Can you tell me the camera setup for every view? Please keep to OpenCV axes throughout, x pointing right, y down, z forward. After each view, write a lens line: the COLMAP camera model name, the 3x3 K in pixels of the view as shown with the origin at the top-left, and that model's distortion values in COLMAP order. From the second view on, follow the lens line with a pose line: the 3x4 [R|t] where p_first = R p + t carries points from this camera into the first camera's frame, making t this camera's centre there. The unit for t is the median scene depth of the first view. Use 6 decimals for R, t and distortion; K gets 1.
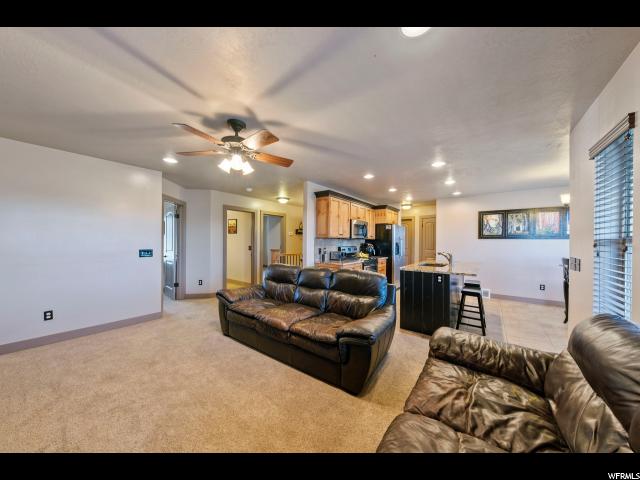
lens RADIAL K [[218.5, 0, 320.0], [0, 218.5, 240.0], [0, 0, 1]] dist [-0.000288, -0.000028]
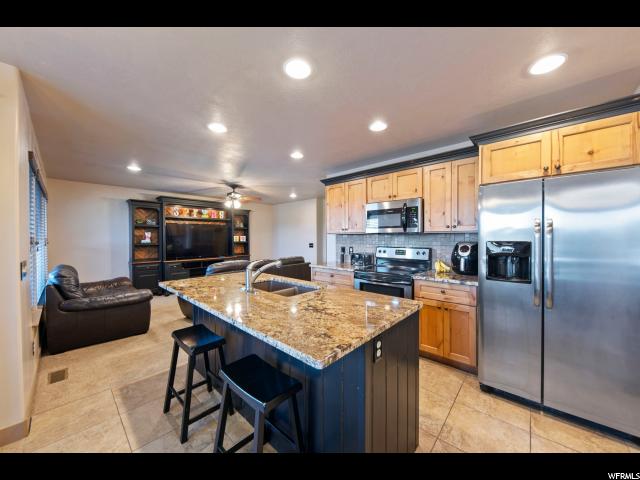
lens RADIAL K [[228.3, 0, 320.0], [0, 228.3, 240.0], [0, 0, 1]] dist [-0.007572, -0.000035]
pose [[-0.052497, 0.004042, -0.998613, 0.909277], [0.011224, 0.999931, 0.003457, 0.007160], [0.998558, -0.011027, -0.052538, 0.960994]]
